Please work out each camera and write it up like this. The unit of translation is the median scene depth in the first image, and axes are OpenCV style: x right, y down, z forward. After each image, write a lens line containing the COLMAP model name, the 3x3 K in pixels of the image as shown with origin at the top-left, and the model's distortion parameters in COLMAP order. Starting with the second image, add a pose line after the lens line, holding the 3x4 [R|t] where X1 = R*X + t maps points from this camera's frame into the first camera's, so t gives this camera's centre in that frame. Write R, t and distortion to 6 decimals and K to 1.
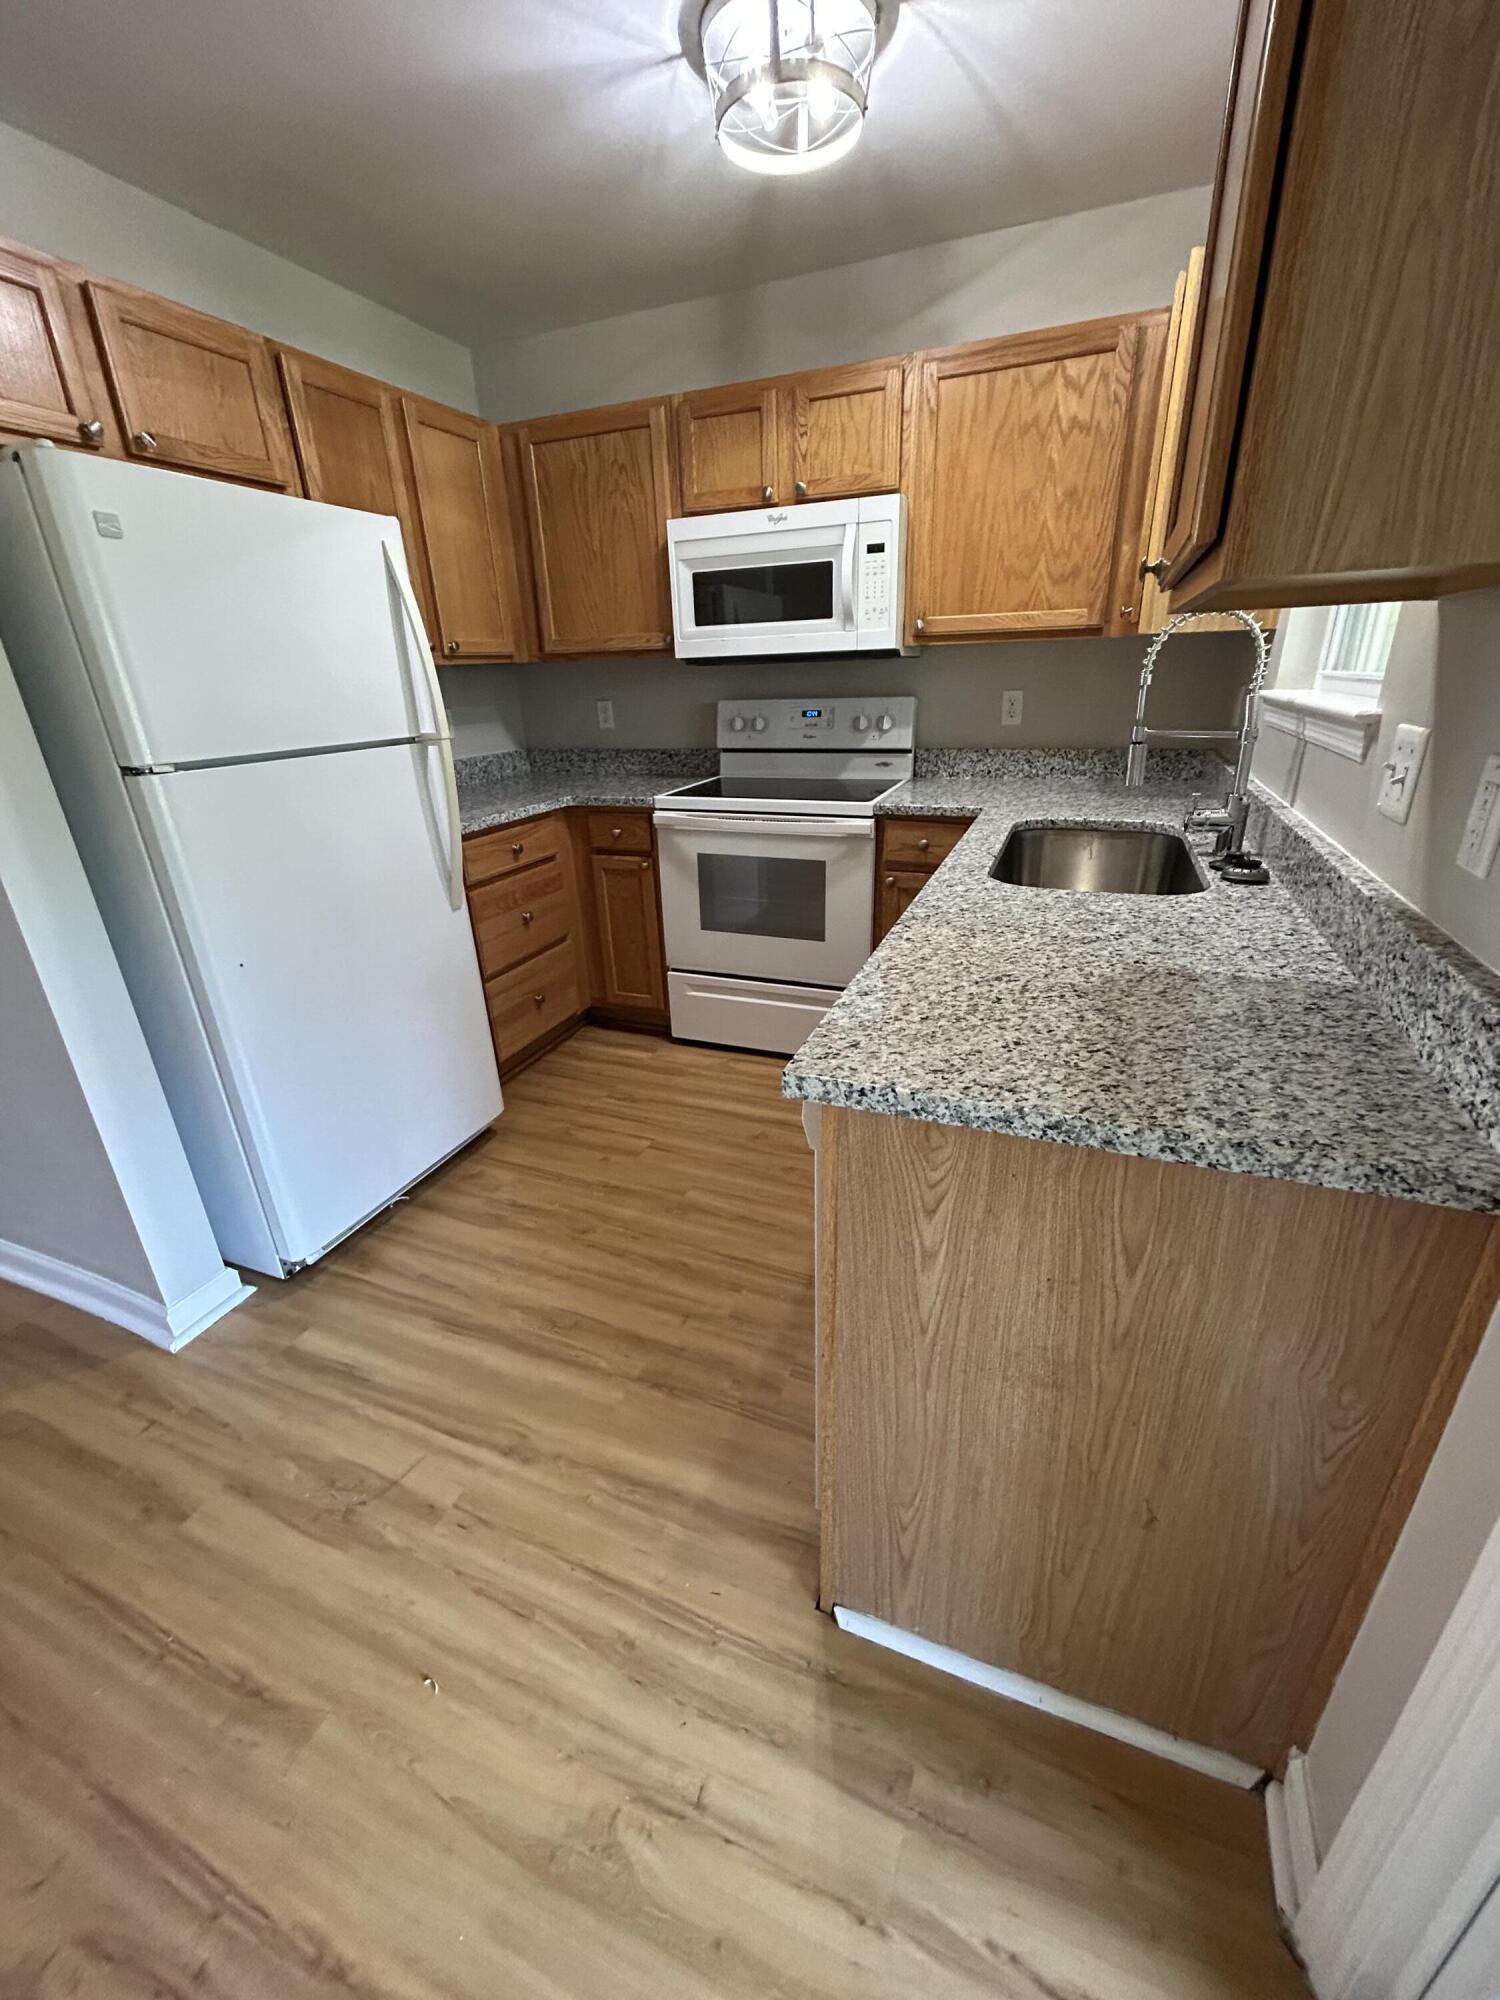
lens RADIAL K [[799.8, 0, 751.8], [0, 799.8, 1002.1], [0, 0, 1]] dist [-0.004045, 0.000931]
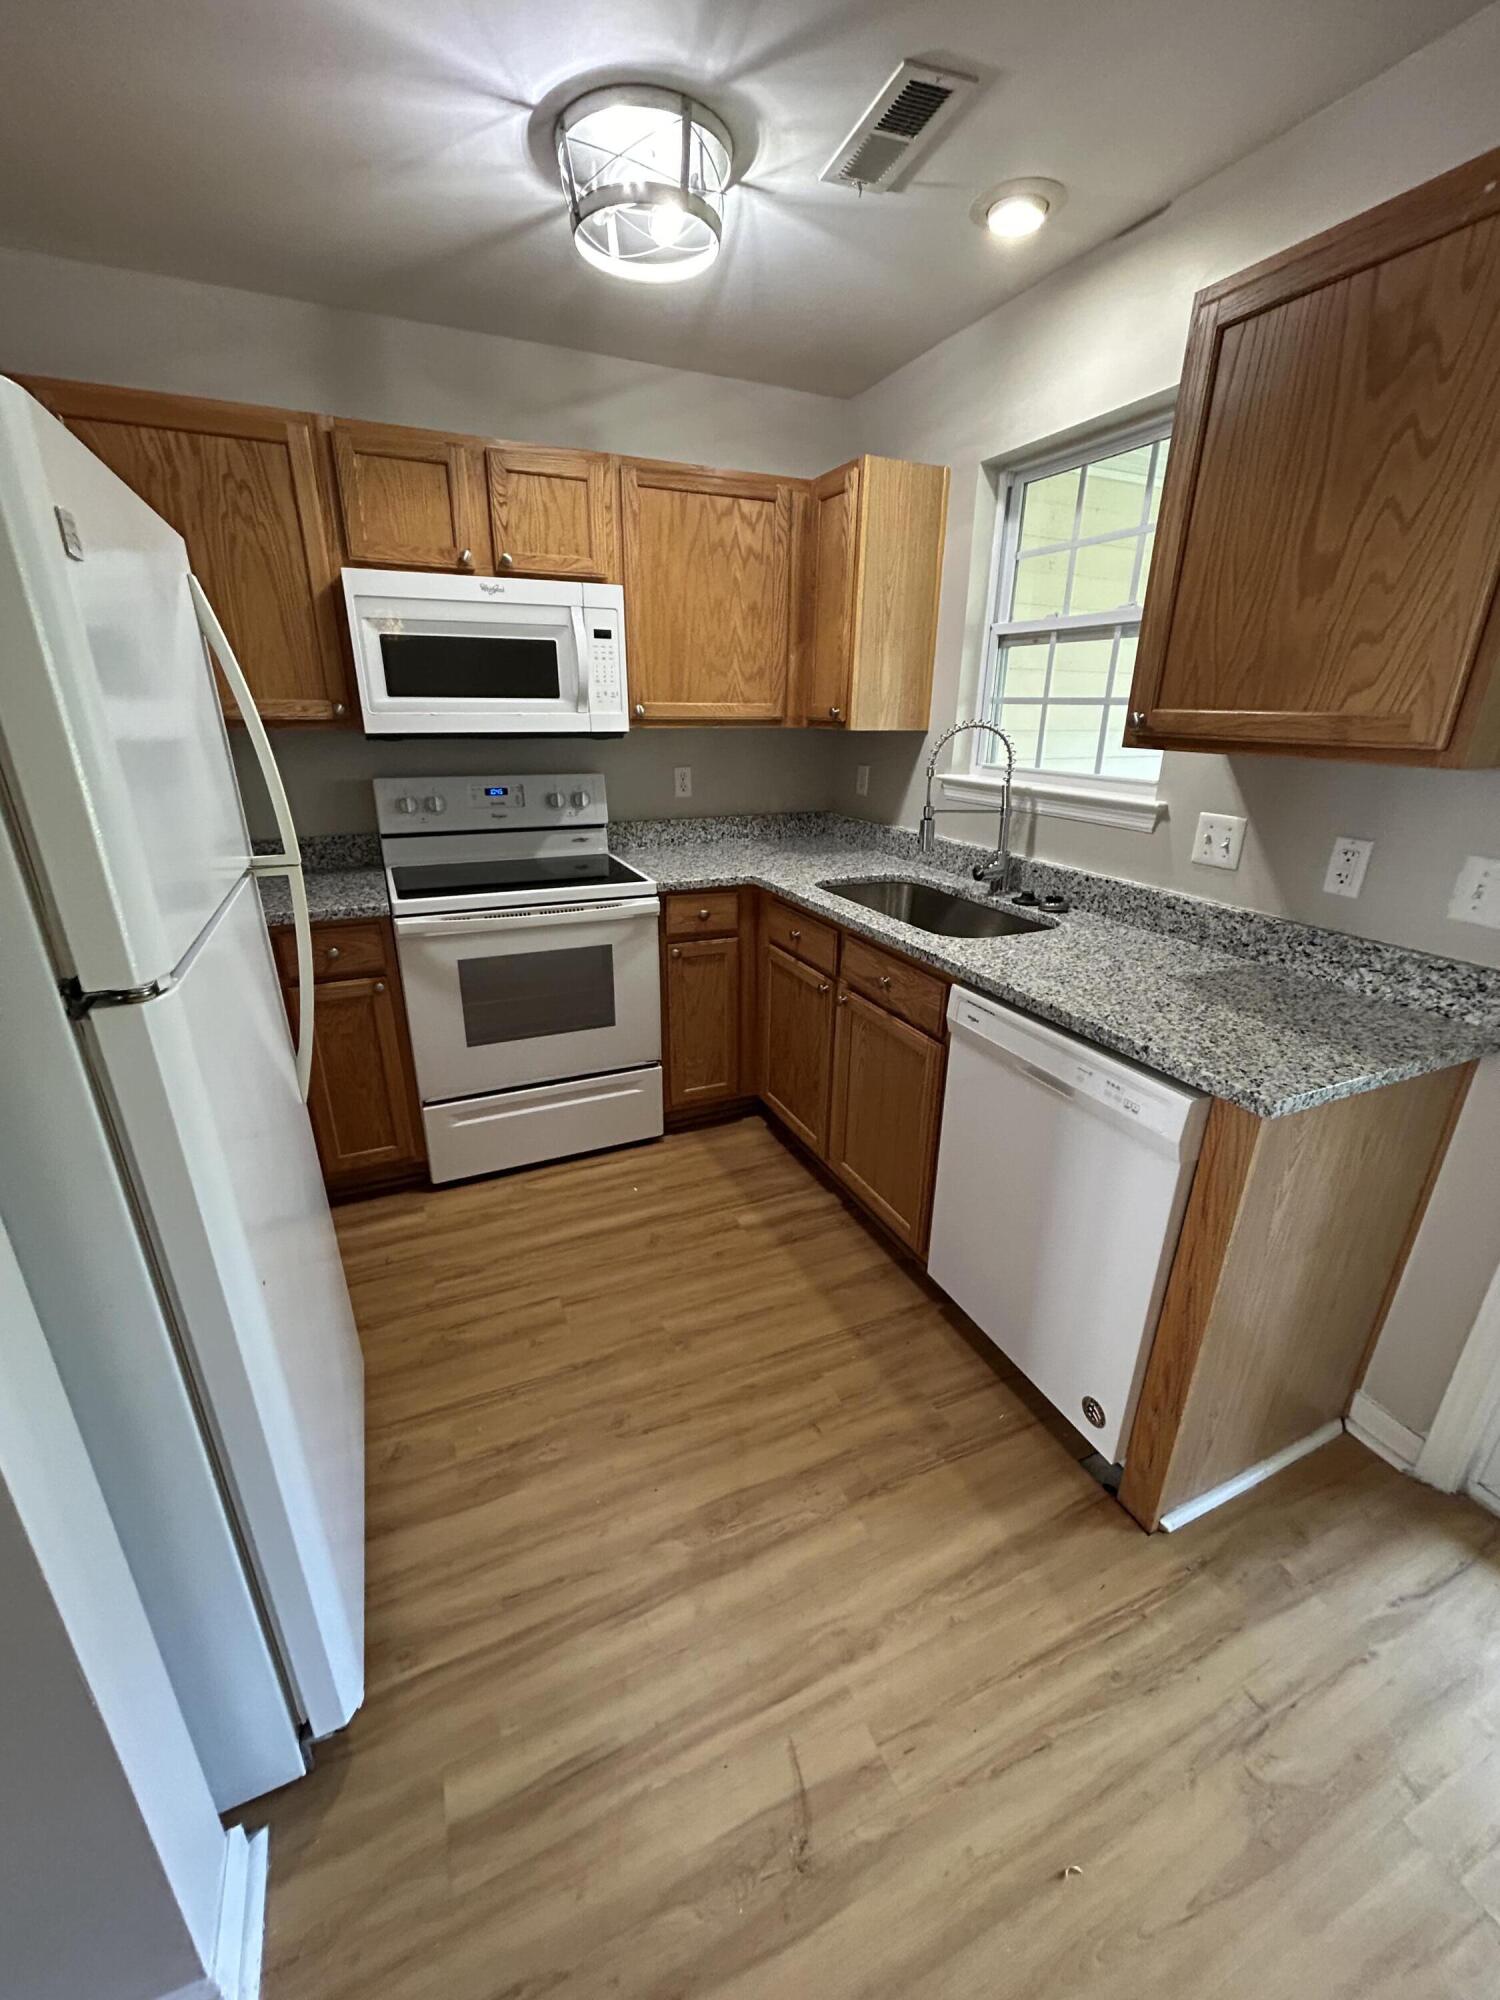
lens RADIAL K [[799.8, 0, 751.8], [0, 799.8, 1002.2], [0, 0, 1]] dist [-0.004045, 0.000931]
pose [[0.689793, -0.215079, 0.691322, -0.524536], [0.247934, 0.967296, 0.053552, -0.130850], [-0.680231, 0.134463, 0.720559, 0.216082]]
